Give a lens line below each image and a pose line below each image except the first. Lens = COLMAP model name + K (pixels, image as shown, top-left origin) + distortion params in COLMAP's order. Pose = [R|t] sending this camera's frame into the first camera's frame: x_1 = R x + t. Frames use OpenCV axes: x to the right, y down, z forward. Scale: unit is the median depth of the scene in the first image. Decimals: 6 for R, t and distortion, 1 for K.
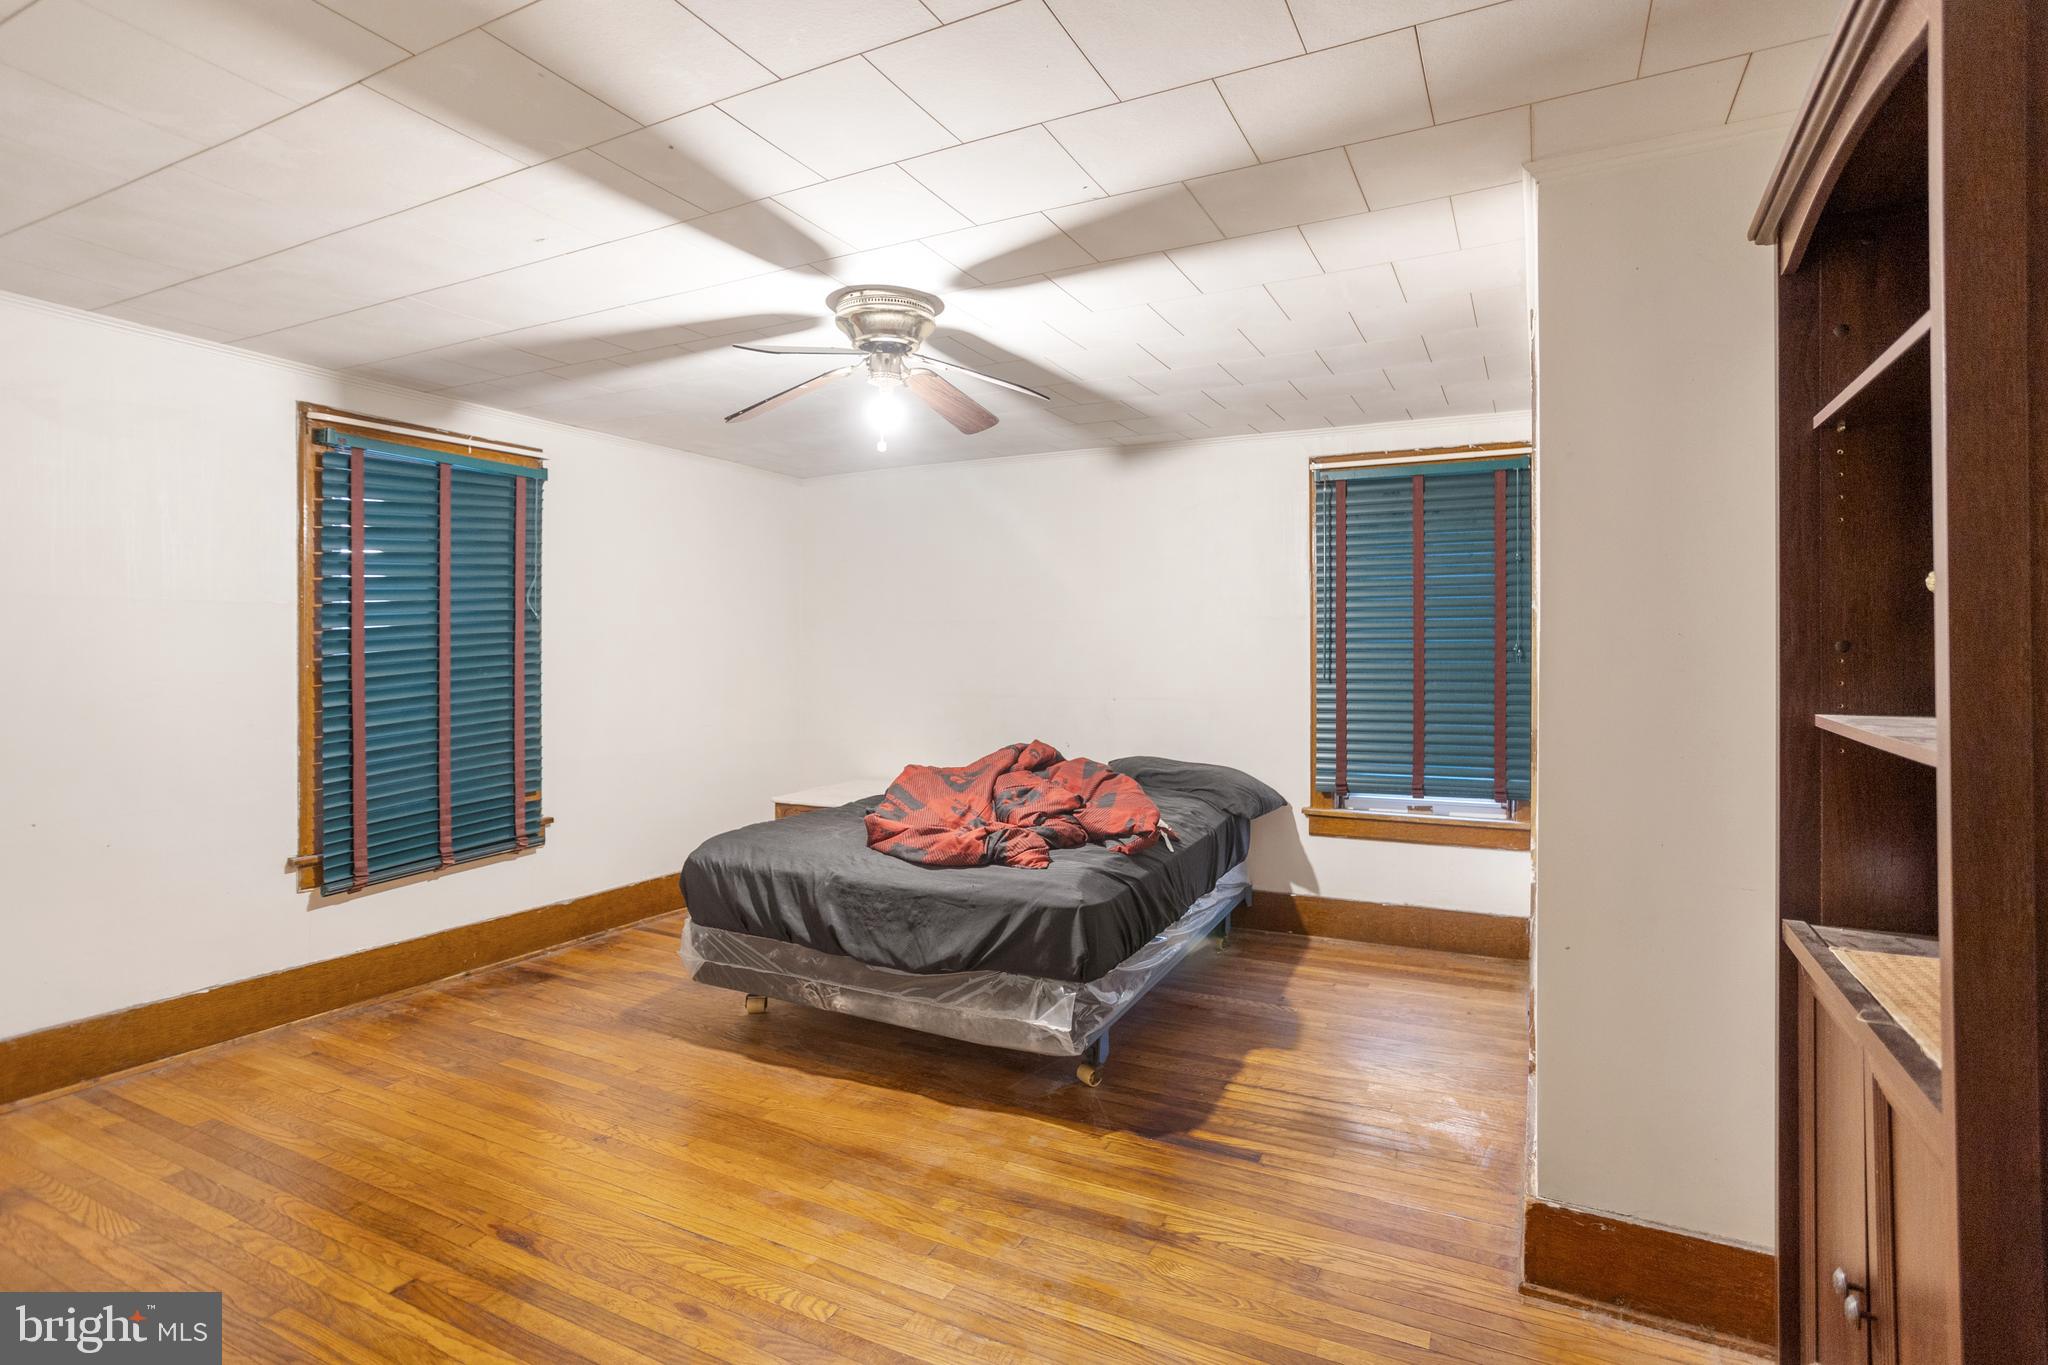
lens RADIAL K [[1019.4, 0, 1040.3], [0, 1019.4, 640.7], [0, 0, 1]] dist [-0.036460, 0.019165]
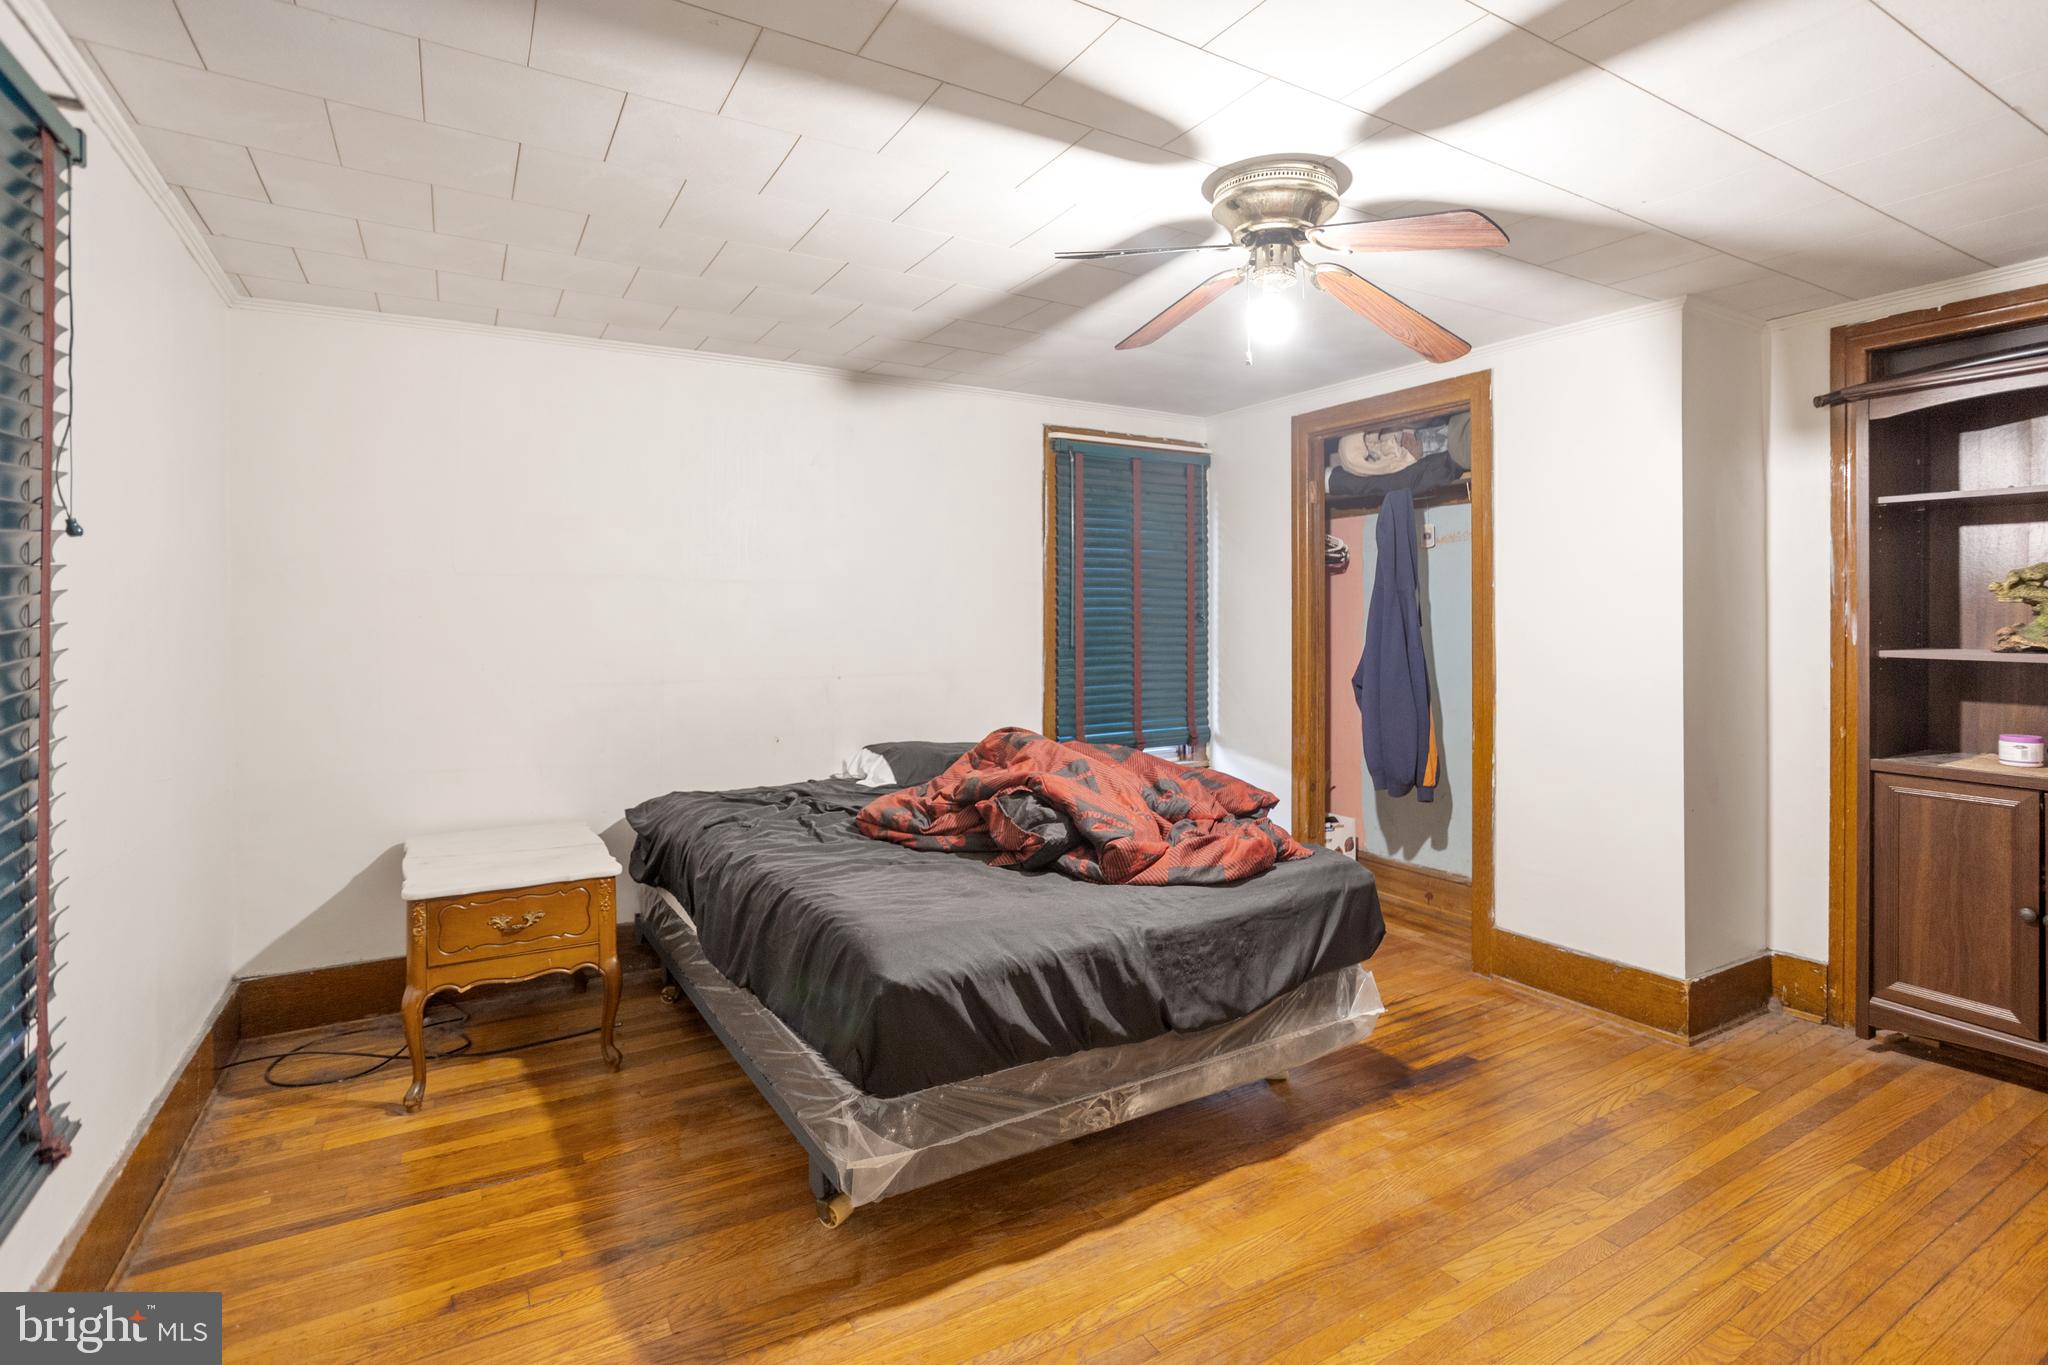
lens RADIAL K [[1040.1, 0, 1026.9], [0, 1040.1, 608.3], [0, 0, 1]] dist [-0.037702, 0.020194]
pose [[0.511911, 0.007538, 0.859005, -0.898628], [-0.009347, 0.999951, -0.003205, 0.006689], [-0.858987, -0.006389, 0.511957, 0.716038]]
